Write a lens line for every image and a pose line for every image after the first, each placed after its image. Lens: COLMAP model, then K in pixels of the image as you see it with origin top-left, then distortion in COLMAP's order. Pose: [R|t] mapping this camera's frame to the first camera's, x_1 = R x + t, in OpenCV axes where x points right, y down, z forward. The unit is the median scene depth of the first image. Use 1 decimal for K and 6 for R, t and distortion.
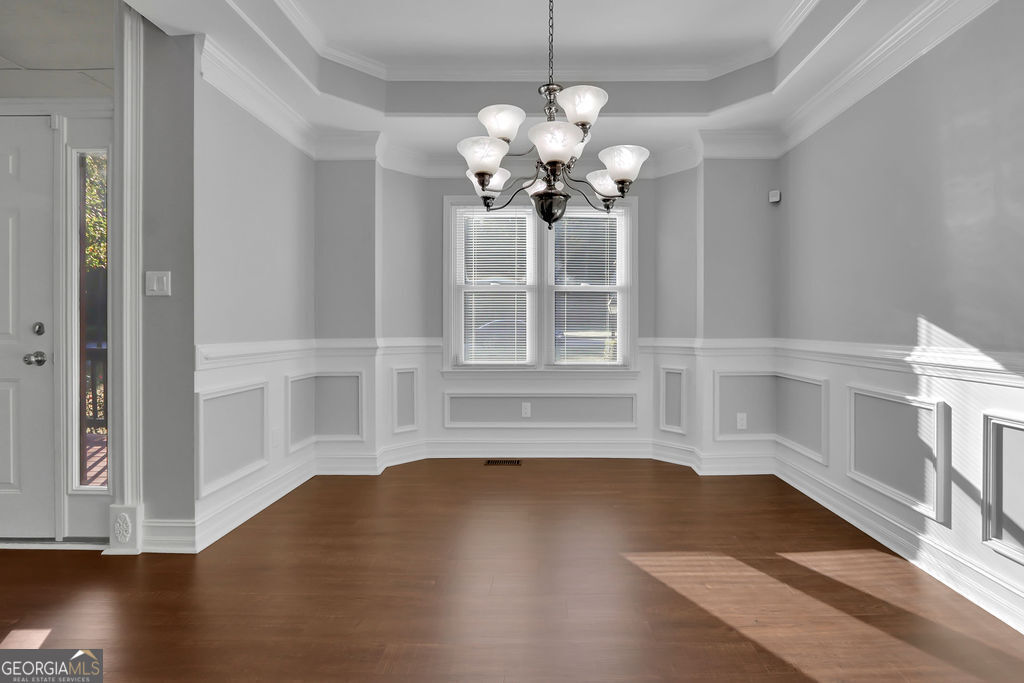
lens RADIAL K [[487.4, 0, 509.9], [0, 487.4, 330.4], [0, 0, 1]] dist [-0.014584, 0.000855]
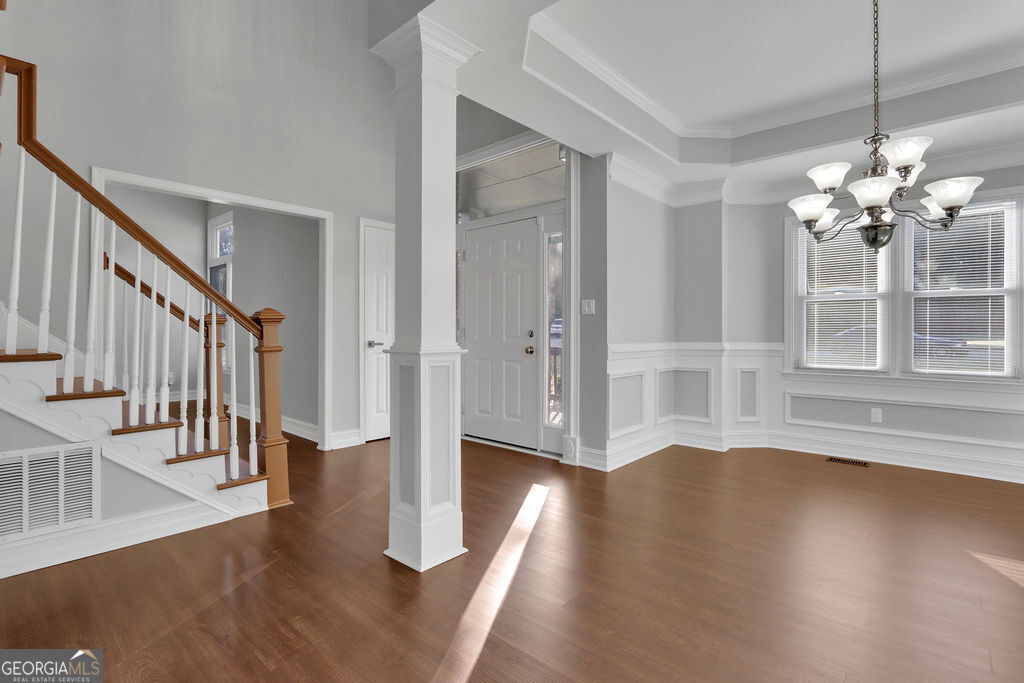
lens RADIAL K [[487.4, 0, 509.9], [0, 487.4, 330.4], [0, 0, 1]] dist [-0.014584, 0.000855]
pose [[0.784272, -0.000573, -0.620417, 0.082005], [-0.006972, 0.999928, -0.009737, 0.001452], [0.620378, 0.011962, 0.784212, -0.368577]]
